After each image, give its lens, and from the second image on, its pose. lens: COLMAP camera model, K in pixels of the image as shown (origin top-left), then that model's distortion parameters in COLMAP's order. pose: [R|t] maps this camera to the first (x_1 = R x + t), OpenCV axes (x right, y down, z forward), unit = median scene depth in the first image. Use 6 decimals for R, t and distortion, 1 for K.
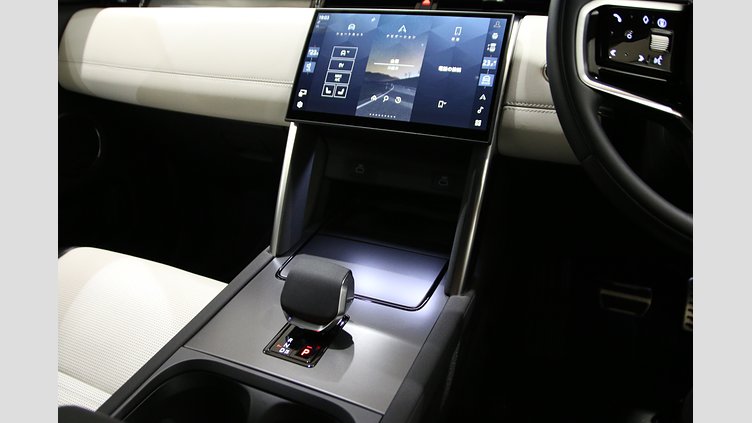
lens RADIAL K [[487.8, 0, 374.6], [0, 487.8, 217.3], [0, 0, 1]] dist [-0.106519, 0.040450]
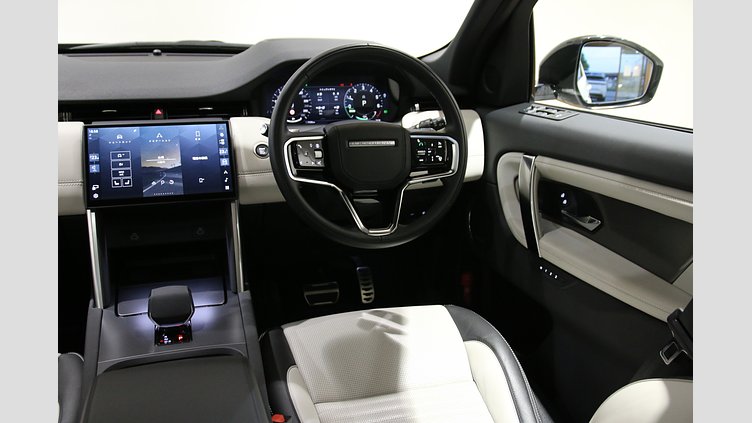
lens RADIAL K [[631.8, 0, 374.6], [0, 631.8, 219.2], [0, 0, 1]] dist [-0.053135, 0.071846]
pose [[0.766450, -0.187201, 0.614419, -0.689395], [0.266676, 0.962986, -0.039261, 0.118639], [-0.584327, 0.193942, 0.788003, -0.903599]]
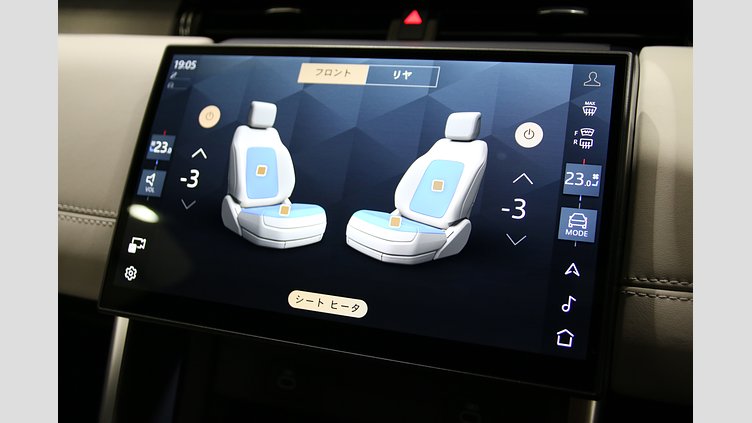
lens RADIAL K [[663.0, 0, 370.3], [0, 663.0, 215.8], [0, 0, 1]] dist [-0.042970, -0.006317]
pose [[0.998211, -0.044792, 0.039592, 0.037503], [0.047943, 0.995429, -0.082598, -0.237184], [-0.035711, 0.084348, 0.995796, 0.430656]]
